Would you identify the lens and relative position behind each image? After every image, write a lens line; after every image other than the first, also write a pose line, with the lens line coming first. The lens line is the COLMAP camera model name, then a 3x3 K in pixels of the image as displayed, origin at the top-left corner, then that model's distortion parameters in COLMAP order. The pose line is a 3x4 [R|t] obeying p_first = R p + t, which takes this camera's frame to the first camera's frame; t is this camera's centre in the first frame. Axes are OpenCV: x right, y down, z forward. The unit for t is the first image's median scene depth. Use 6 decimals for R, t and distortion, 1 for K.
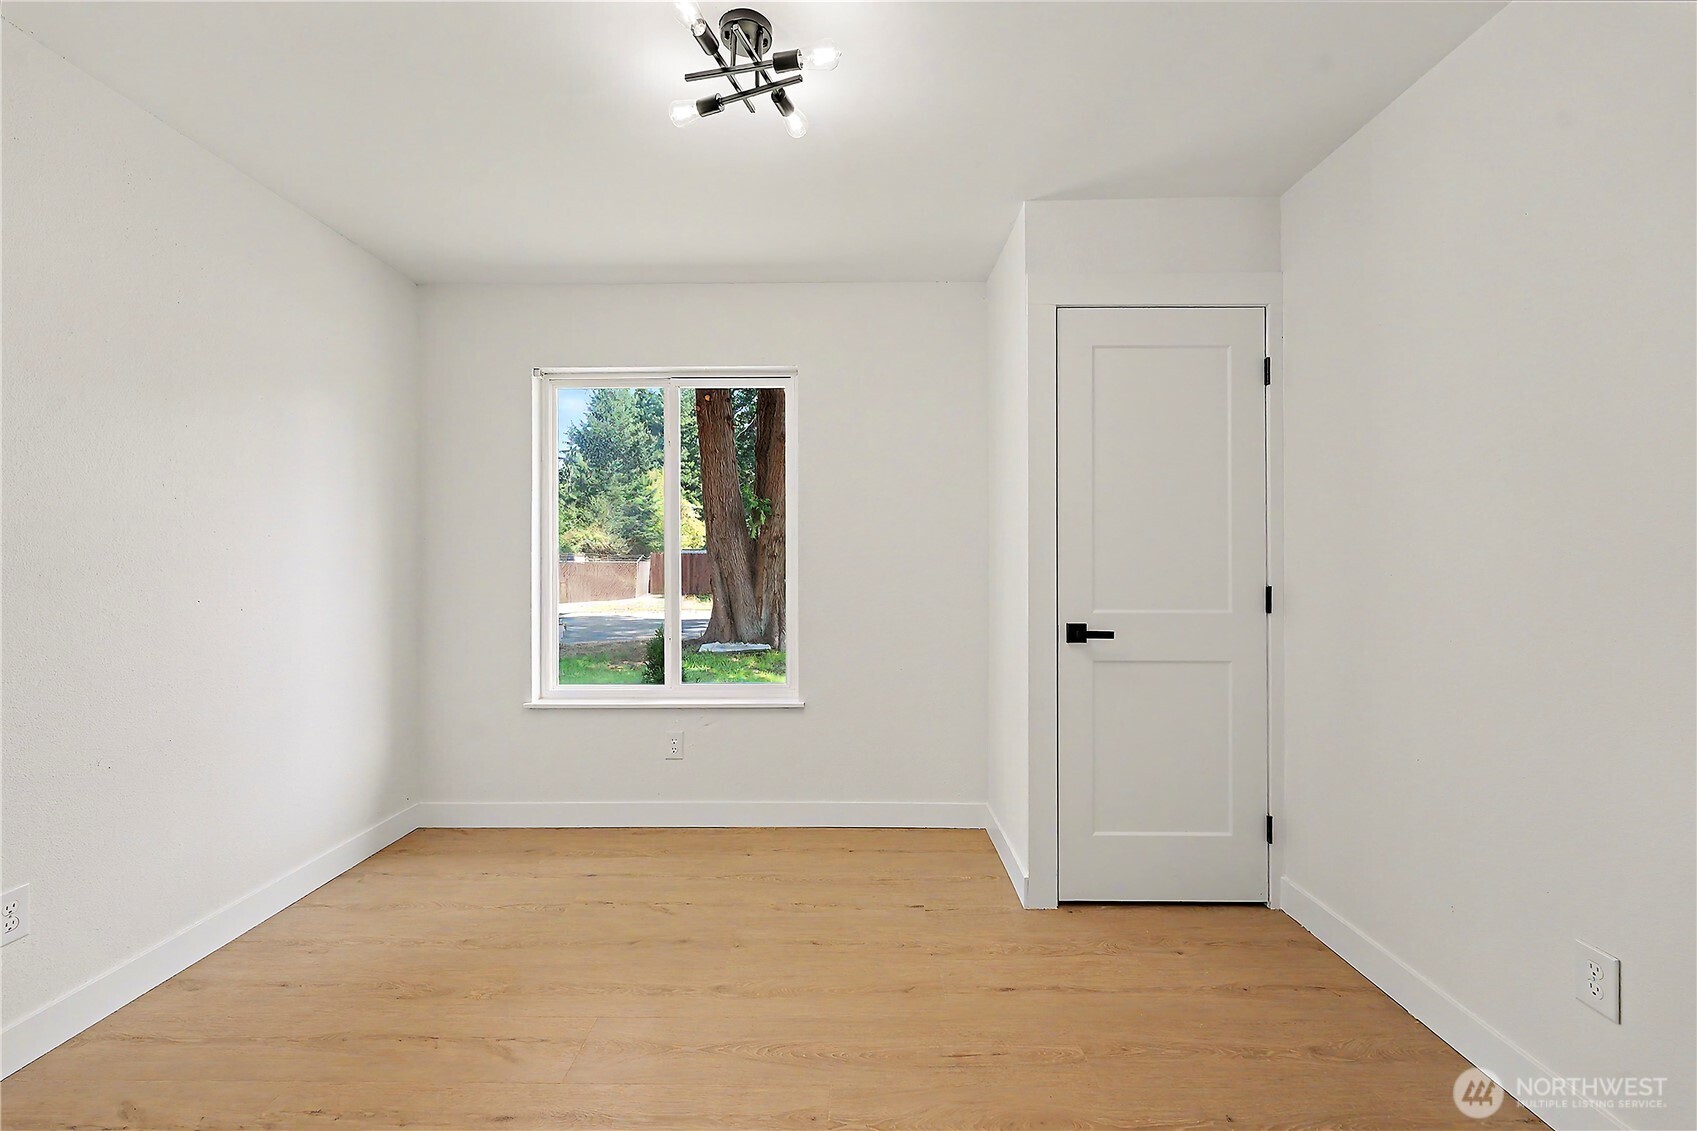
lens RADIAL K [[704.3, 0, 855.6], [0, 704.3, 573.6], [0, 0, 1]] dist [-0.002922, -0.000155]
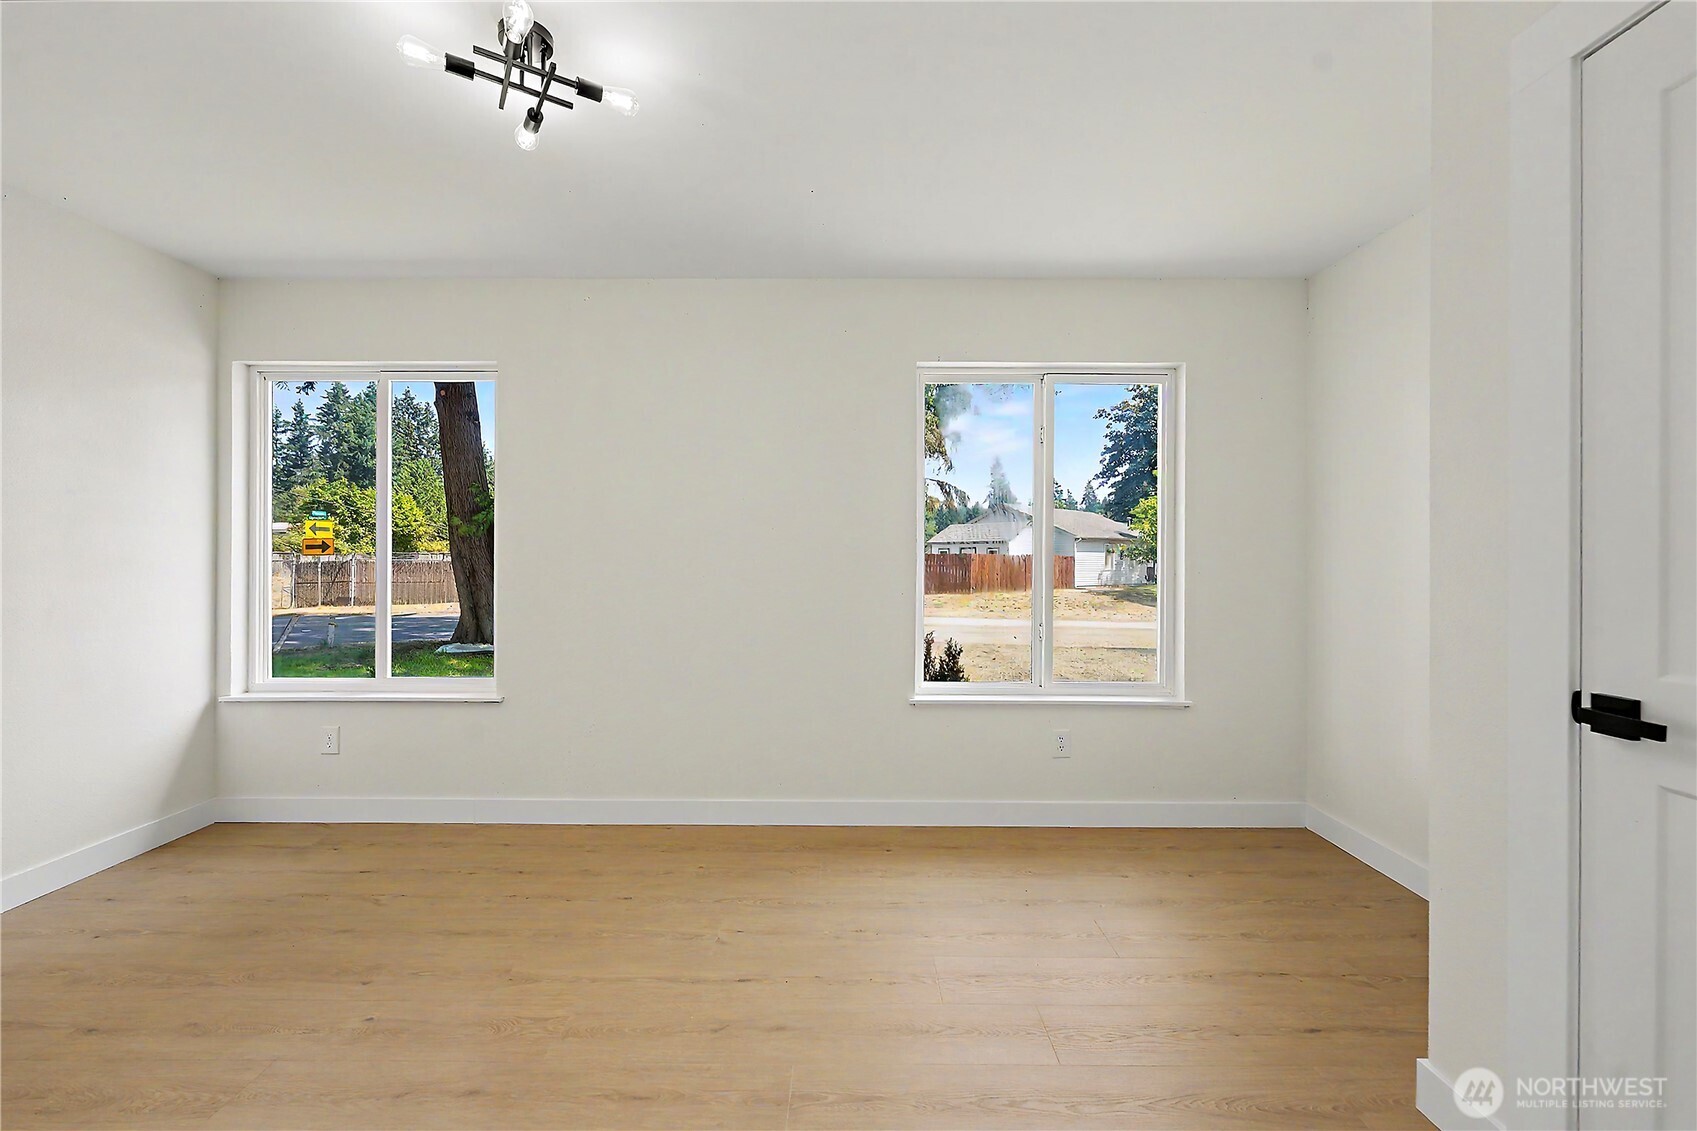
lens RADIAL K [[696.6, 0, 850.6], [0, 696.6, 559.4], [0, 0, 1]] dist [-0.007740, -0.000106]
pose [[0.999919, 0.001269, 0.012648, 0.382798], [-0.001150, 0.999955, -0.009402, -0.002836], [-0.012660, 0.009386, 0.999876, 0.004874]]
